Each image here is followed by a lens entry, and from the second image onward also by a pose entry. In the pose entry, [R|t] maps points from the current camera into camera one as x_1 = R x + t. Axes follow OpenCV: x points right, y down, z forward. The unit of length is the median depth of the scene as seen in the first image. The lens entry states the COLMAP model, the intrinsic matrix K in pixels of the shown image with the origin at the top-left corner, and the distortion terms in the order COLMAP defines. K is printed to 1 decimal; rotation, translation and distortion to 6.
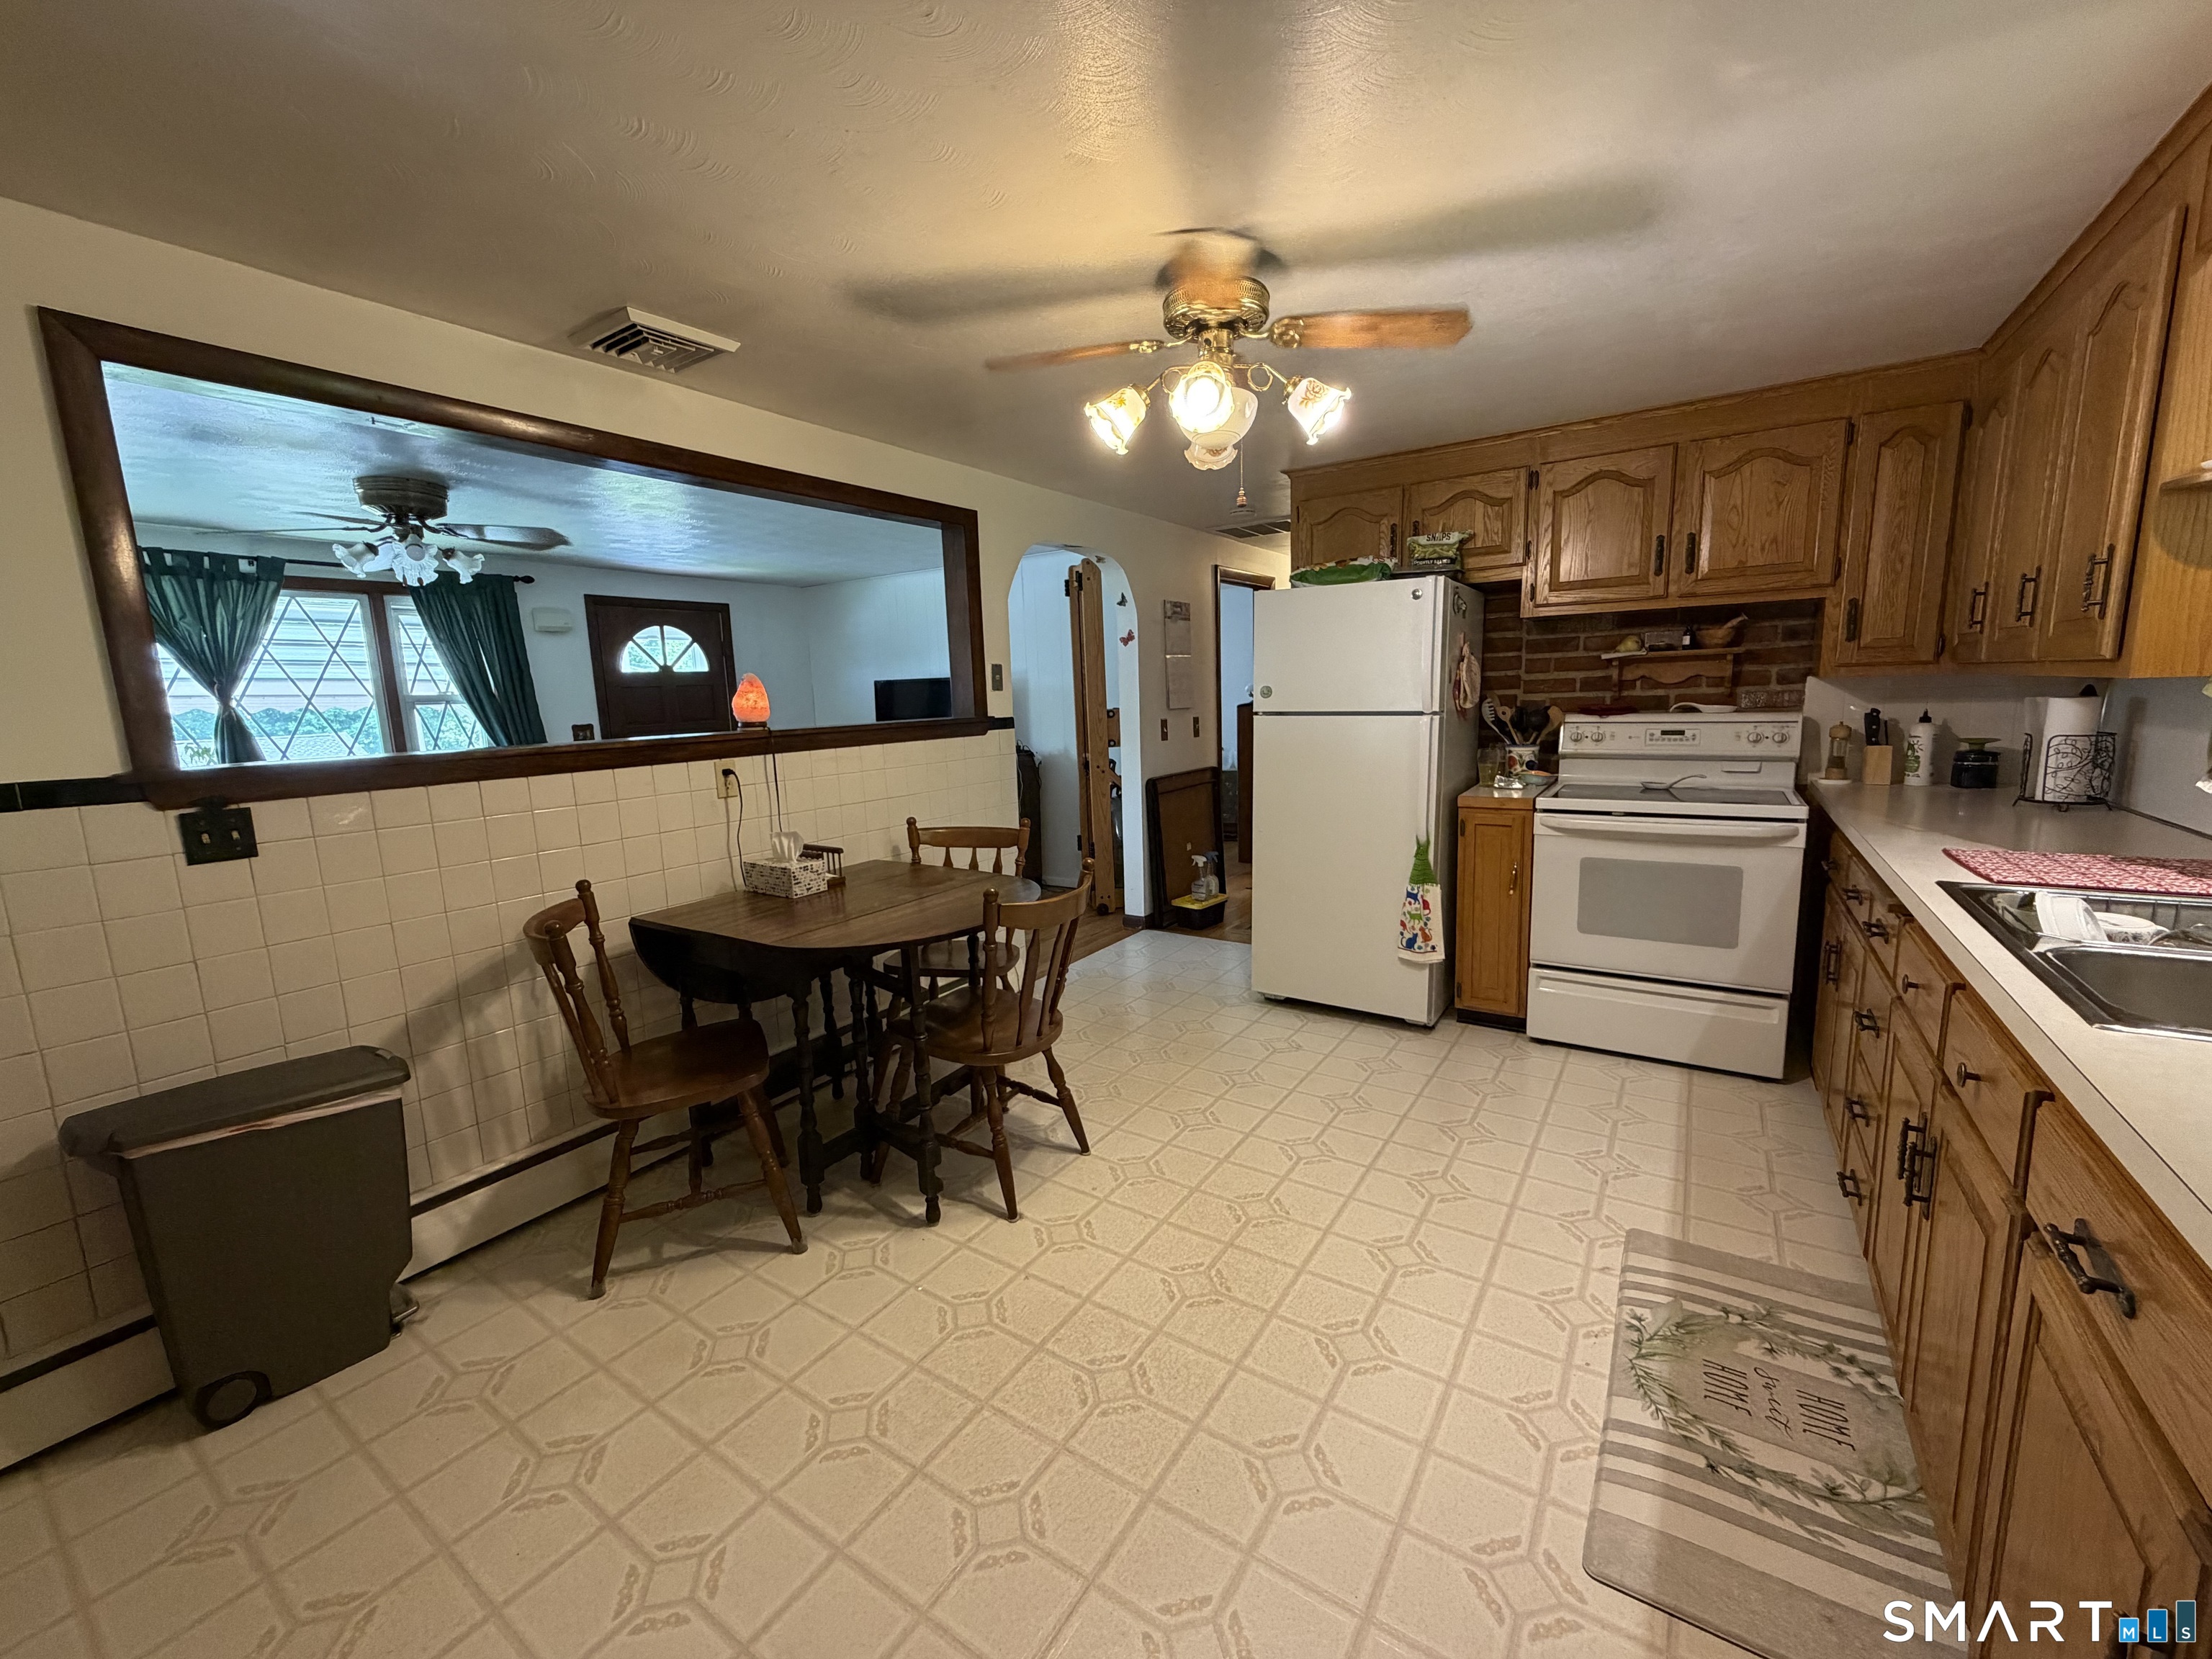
lens RADIAL K [[886.1, 0, 1106.0], [0, 886.1, 829.5], [0, 0, 1]] dist [0.000649, 0.000116]
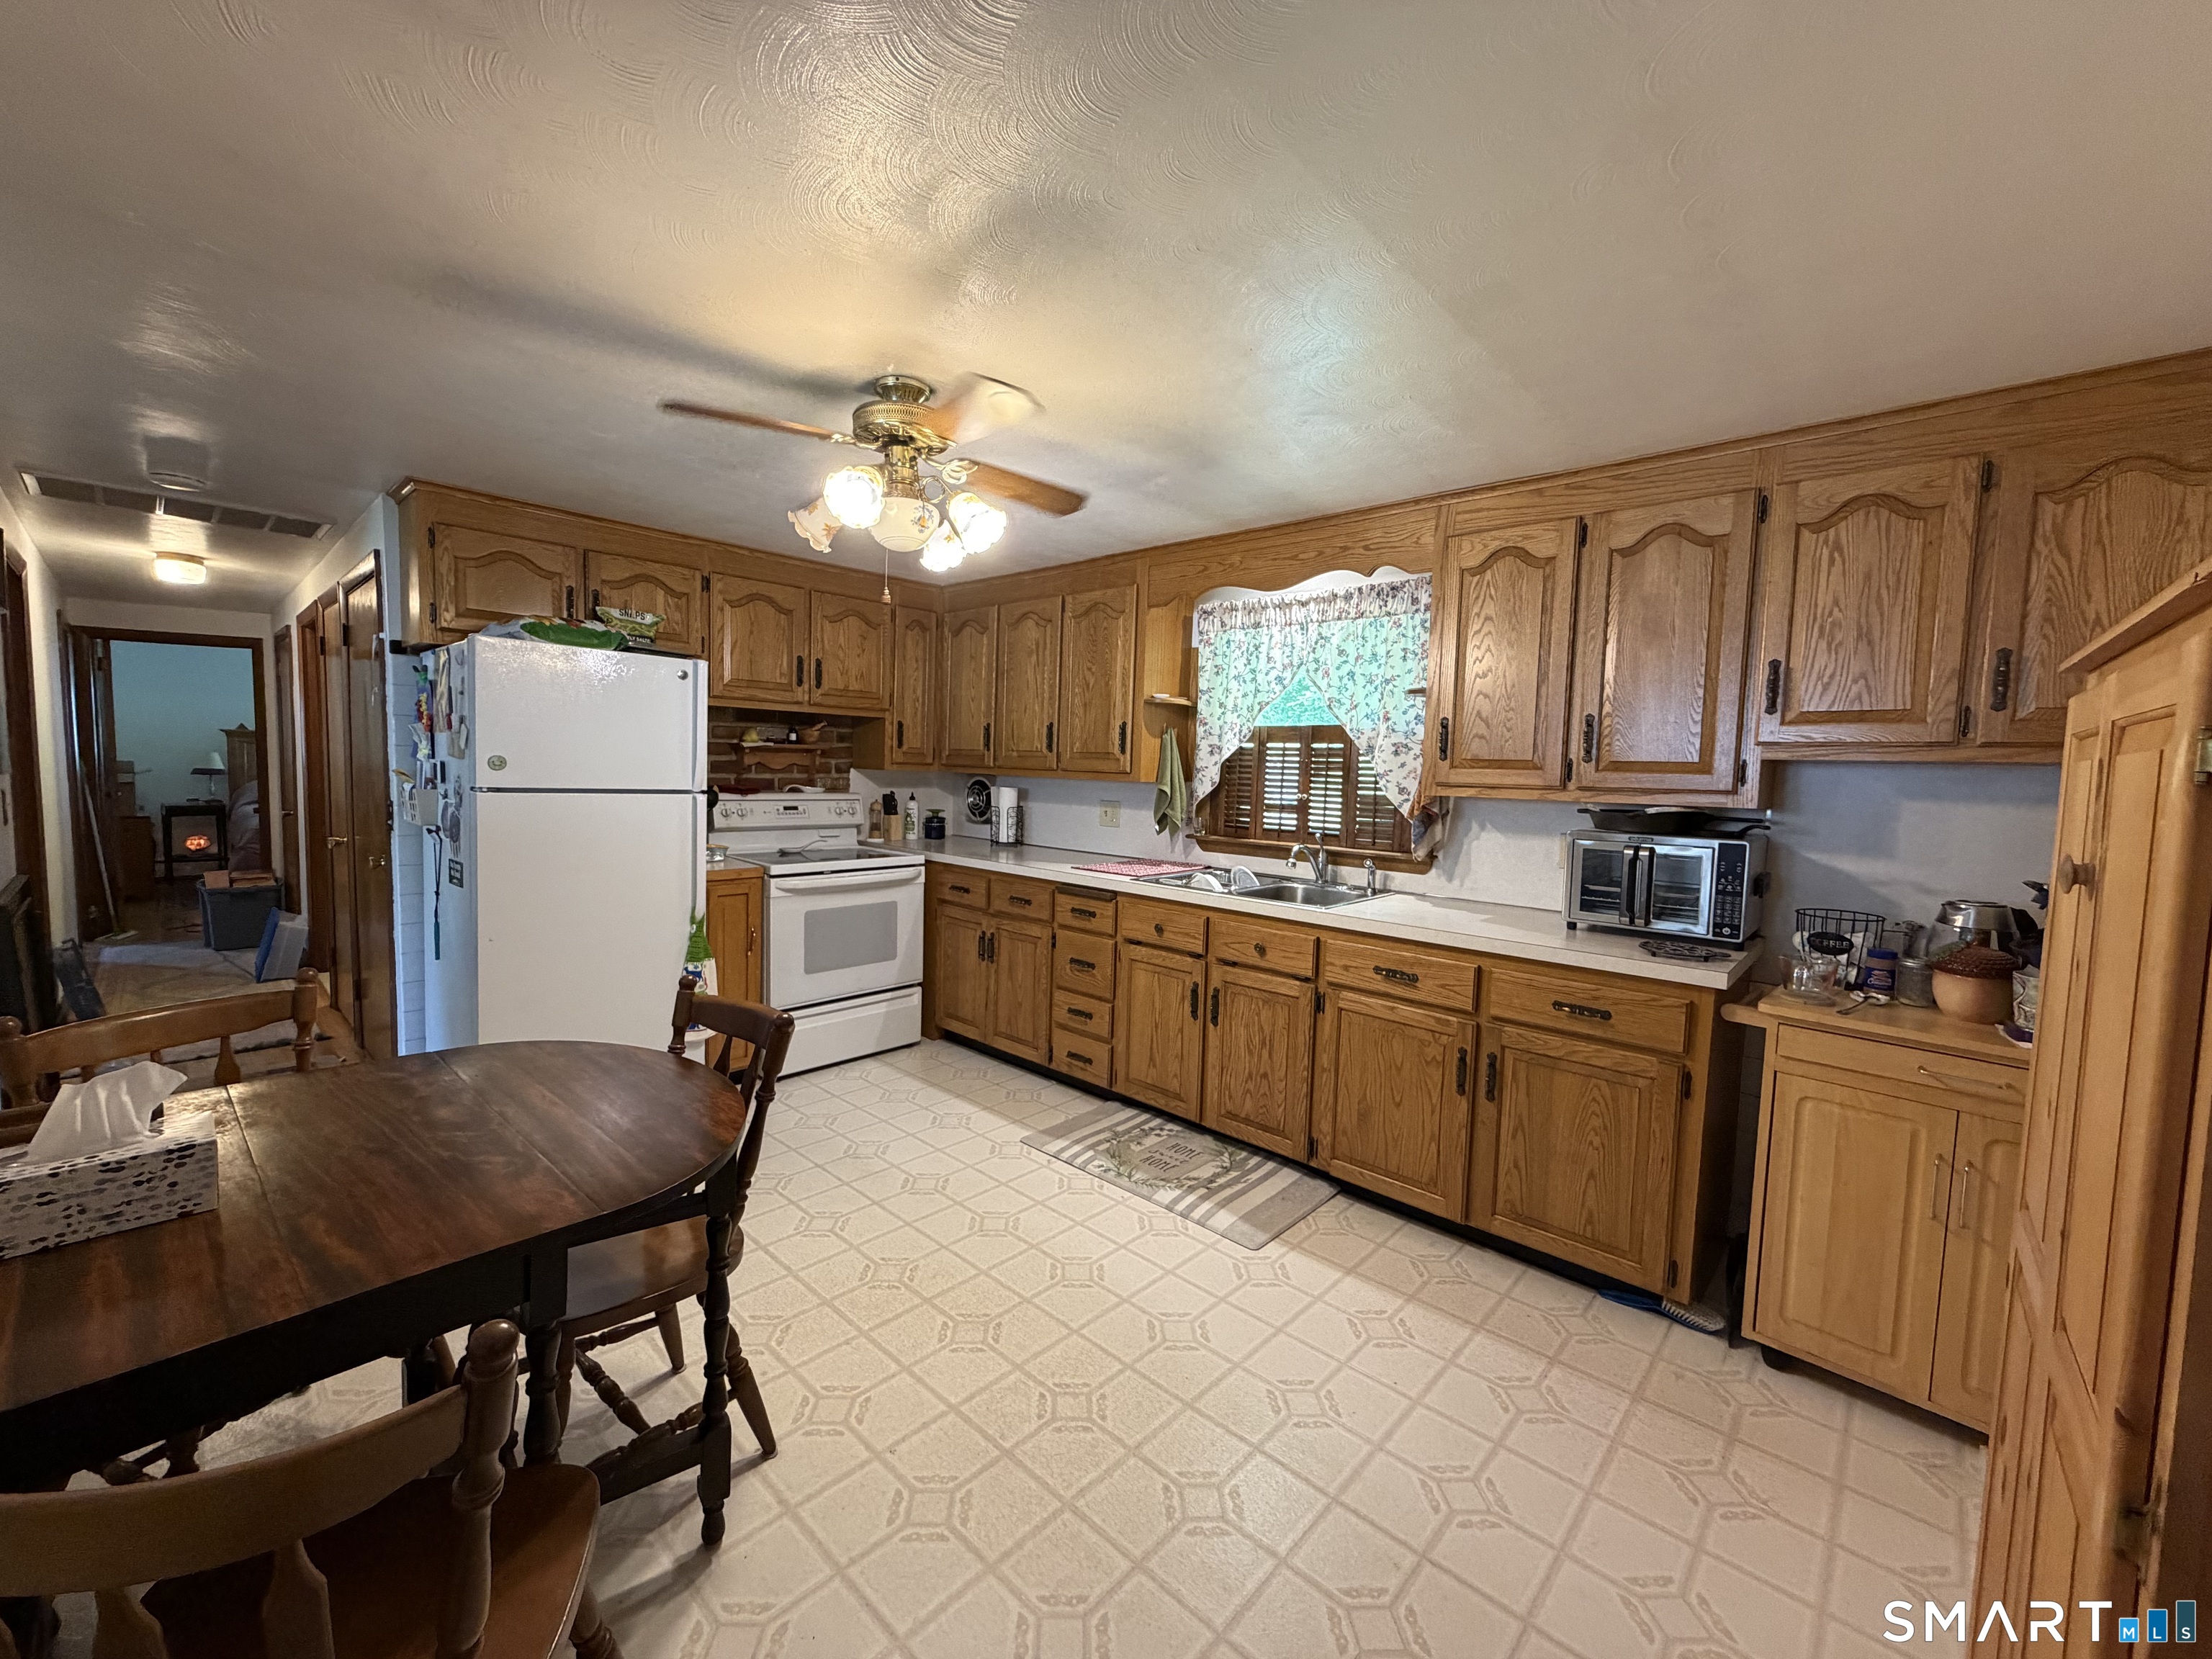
lens RADIAL K [[882.9, 0, 1096.8], [0, 882.9, 826.9], [0, 0, 1]] dist [0.000337, 0.000330]
pose [[0.166225, -0.031689, 0.985579, -0.600706], [0.118143, 0.992924, 0.011999, -0.052388], [-0.978985, 0.114444, 0.168792, 0.410269]]
